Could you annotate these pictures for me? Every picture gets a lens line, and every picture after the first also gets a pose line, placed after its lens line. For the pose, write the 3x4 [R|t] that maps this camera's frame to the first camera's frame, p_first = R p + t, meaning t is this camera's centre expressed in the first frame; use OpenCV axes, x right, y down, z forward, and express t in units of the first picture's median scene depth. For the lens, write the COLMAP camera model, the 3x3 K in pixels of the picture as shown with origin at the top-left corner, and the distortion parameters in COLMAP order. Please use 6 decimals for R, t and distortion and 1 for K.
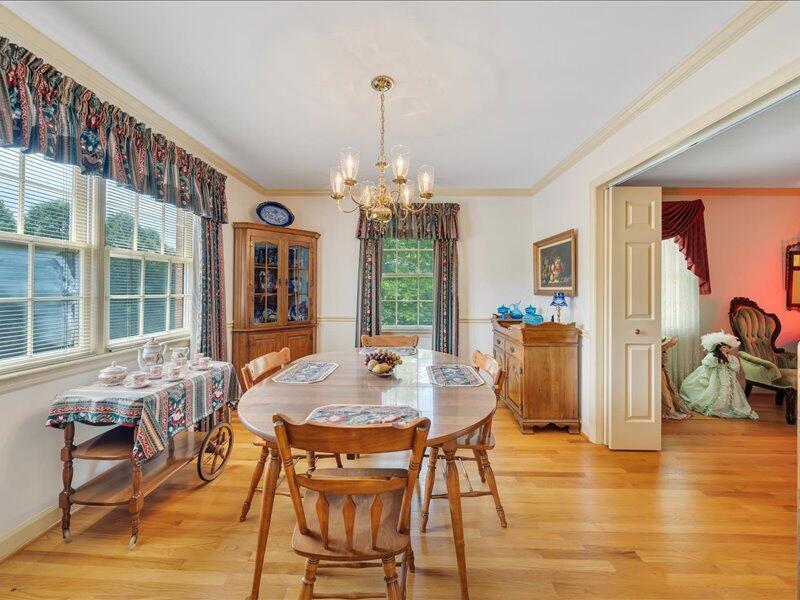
lens RADIAL K [[309.3, 0, 401.5], [0, 309.3, 295.7], [0, 0, 1]] dist [-0.002191, -0.000313]
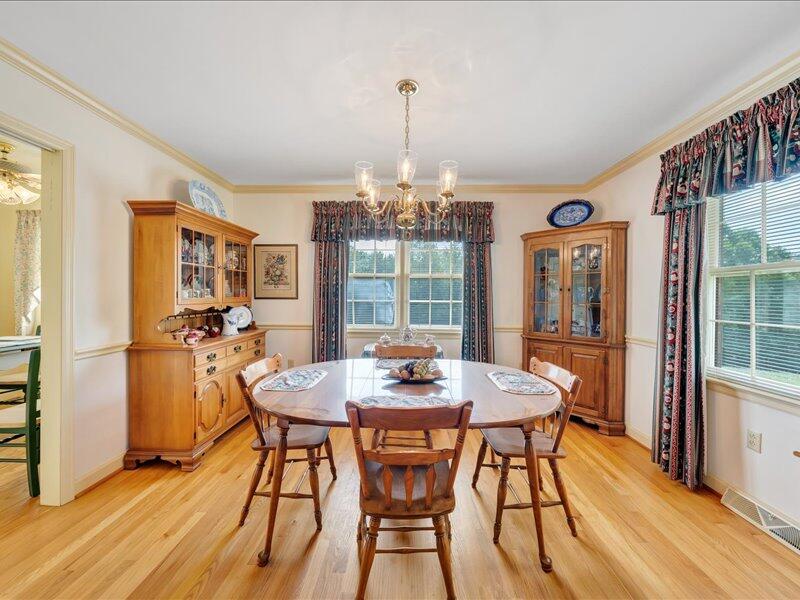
lens RADIAL K [[309.3, 0, 401.5], [0, 309.3, 295.7], [0, 0, 1]] dist [-0.002191, -0.000313]
pose [[-0.003340, 0.000005, -0.999994, 0.757095], [-0.025727, 0.999669, 0.000091, -0.022166], [0.999663, 0.025728, -0.003339, 0.820265]]
